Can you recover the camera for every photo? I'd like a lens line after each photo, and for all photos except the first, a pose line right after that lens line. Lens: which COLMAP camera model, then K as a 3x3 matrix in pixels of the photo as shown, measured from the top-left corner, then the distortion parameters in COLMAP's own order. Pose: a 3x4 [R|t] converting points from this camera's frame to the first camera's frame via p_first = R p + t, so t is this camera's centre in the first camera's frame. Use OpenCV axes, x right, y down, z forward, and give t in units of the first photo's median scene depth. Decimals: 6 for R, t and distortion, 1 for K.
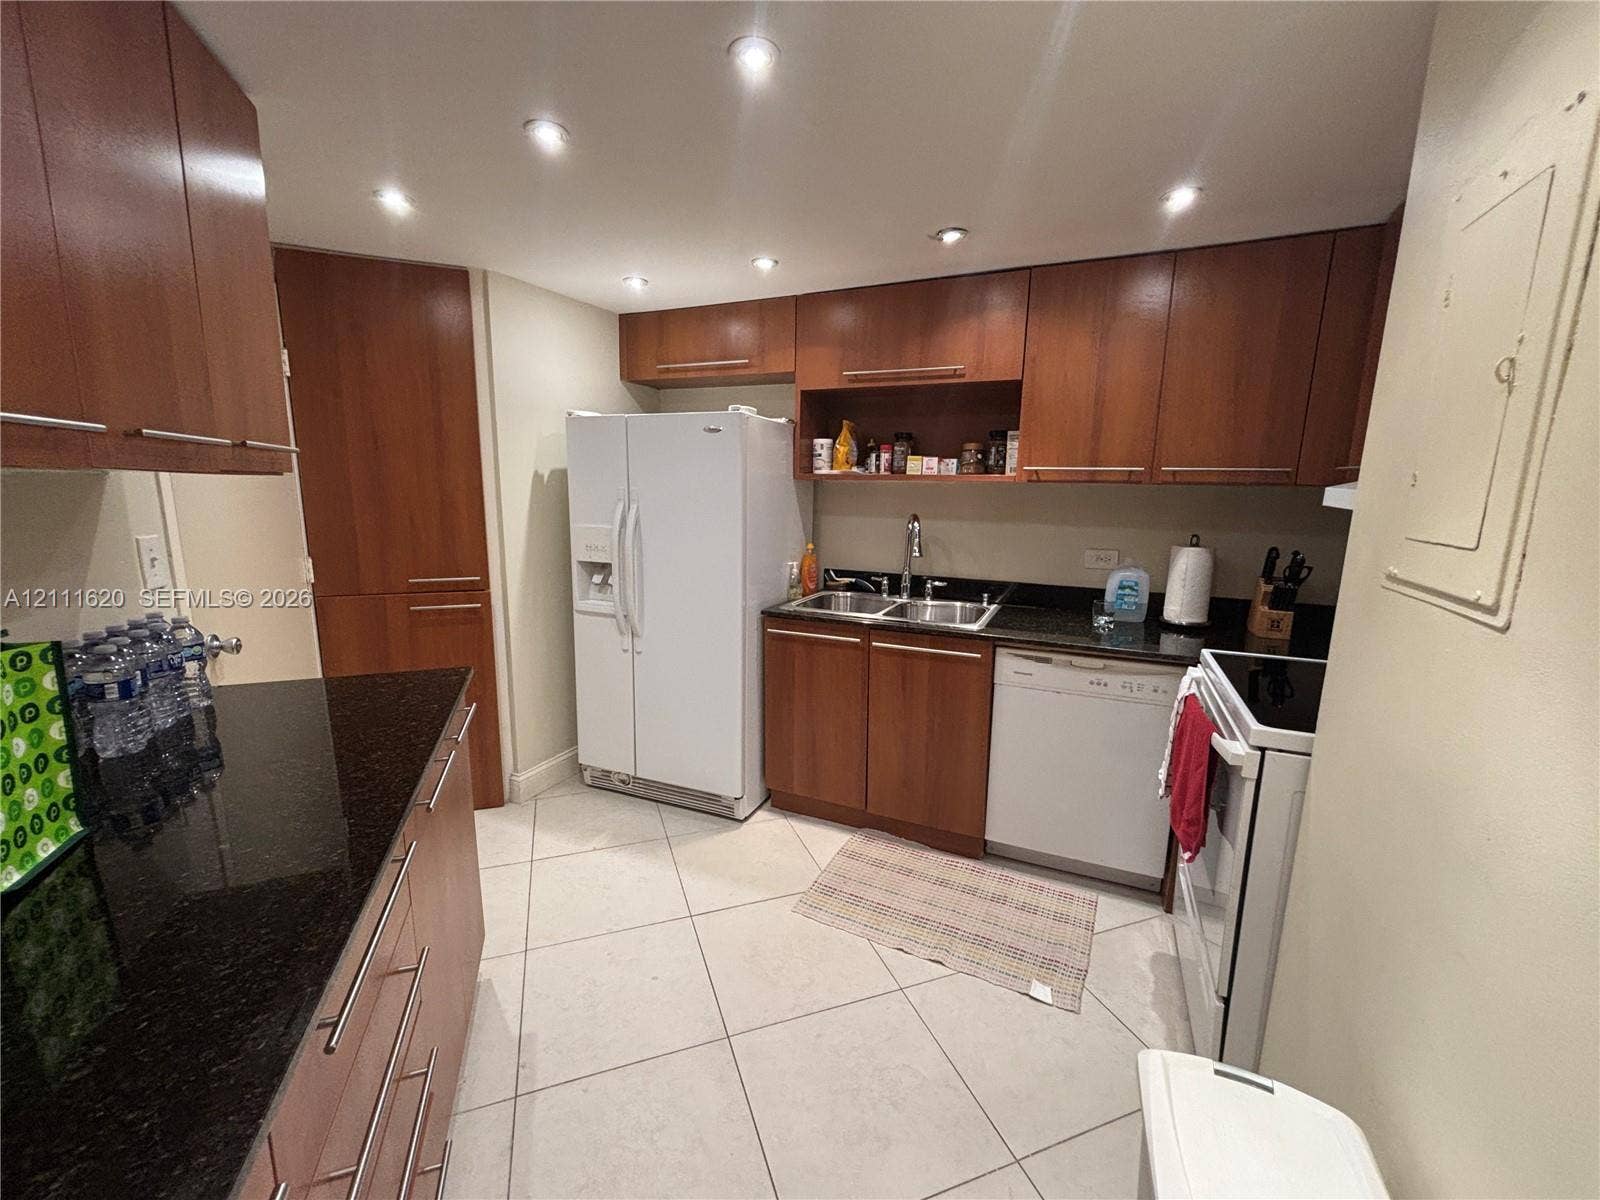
lens RADIAL K [[639.7, 0, 800.9], [0, 639.7, 598.5], [0, 0, 1]] dist [-0.003091, -0.002558]
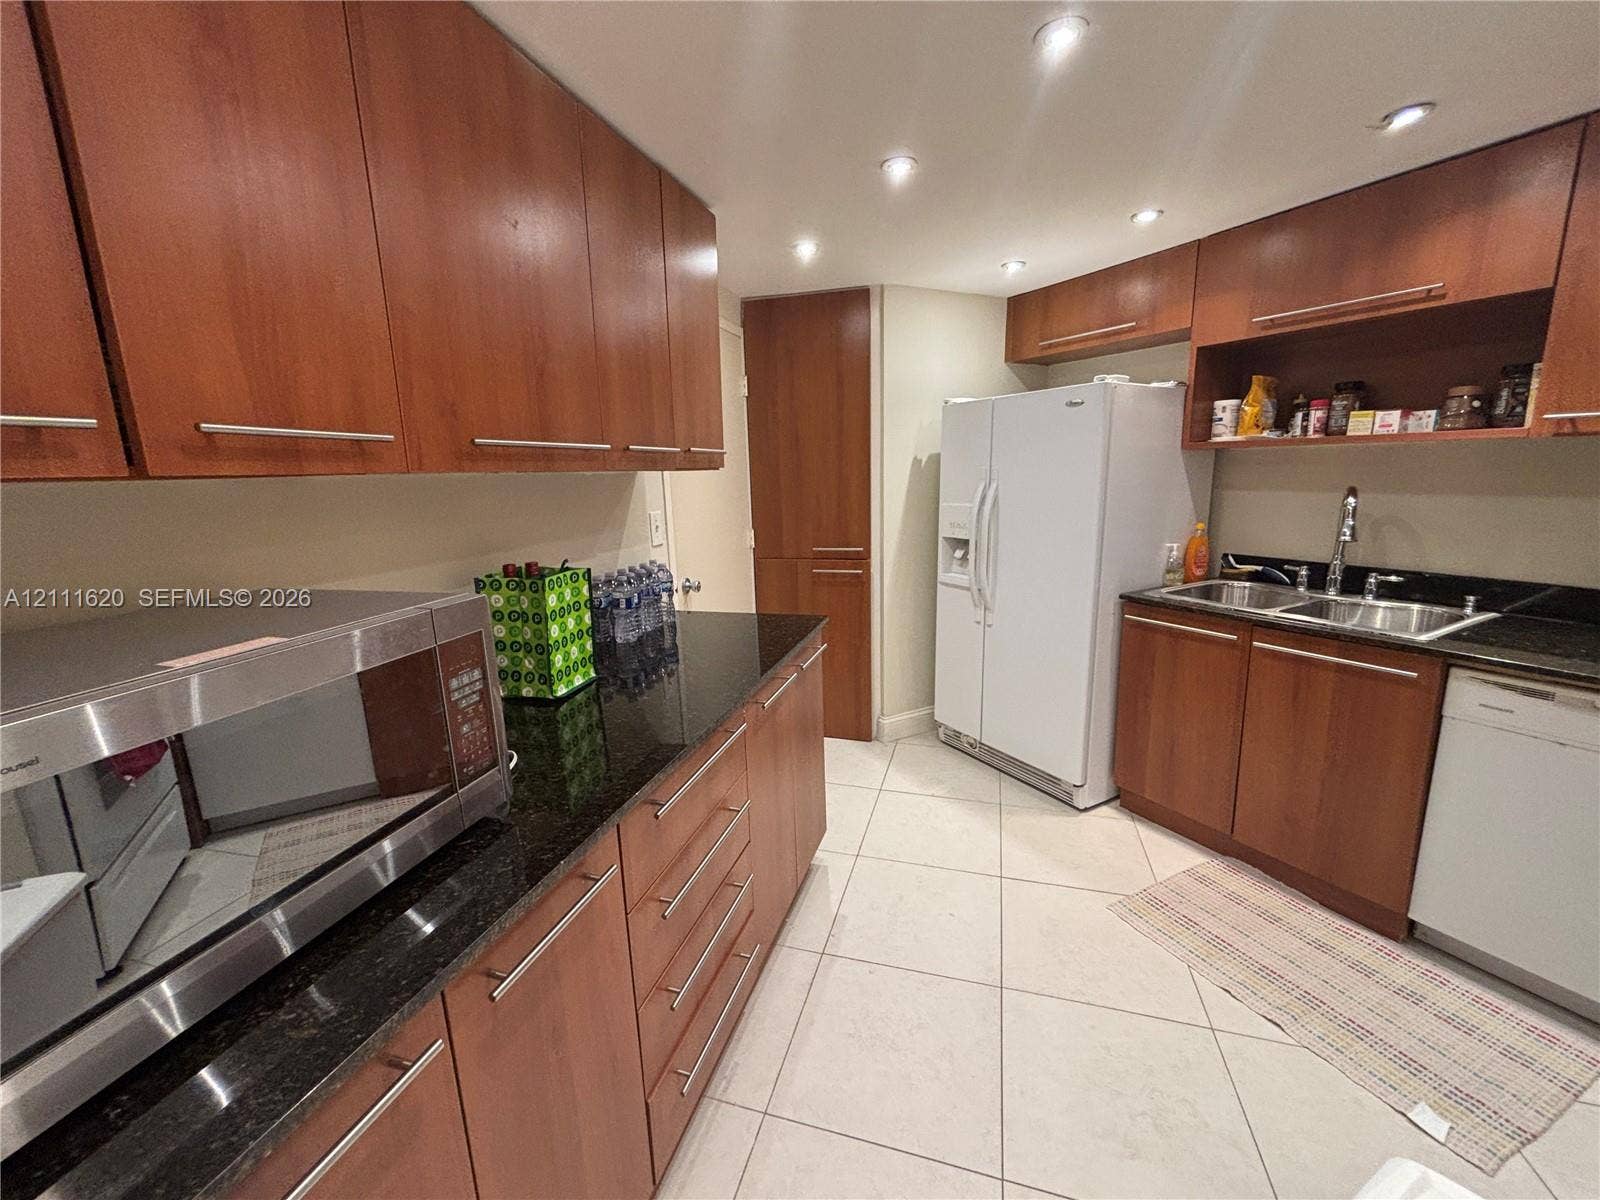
lens RADIAL K [[639.7, 0, 798.1], [0, 639.7, 601.2], [0, 0, 1]] dist [-0.003091, -0.002558]
pose [[0.797017, 0.083592, -0.598144, 0.123385], [-0.063168, 0.996481, 0.055089, 0.007317], [0.600645, -0.006124, 0.799493, -0.029891]]
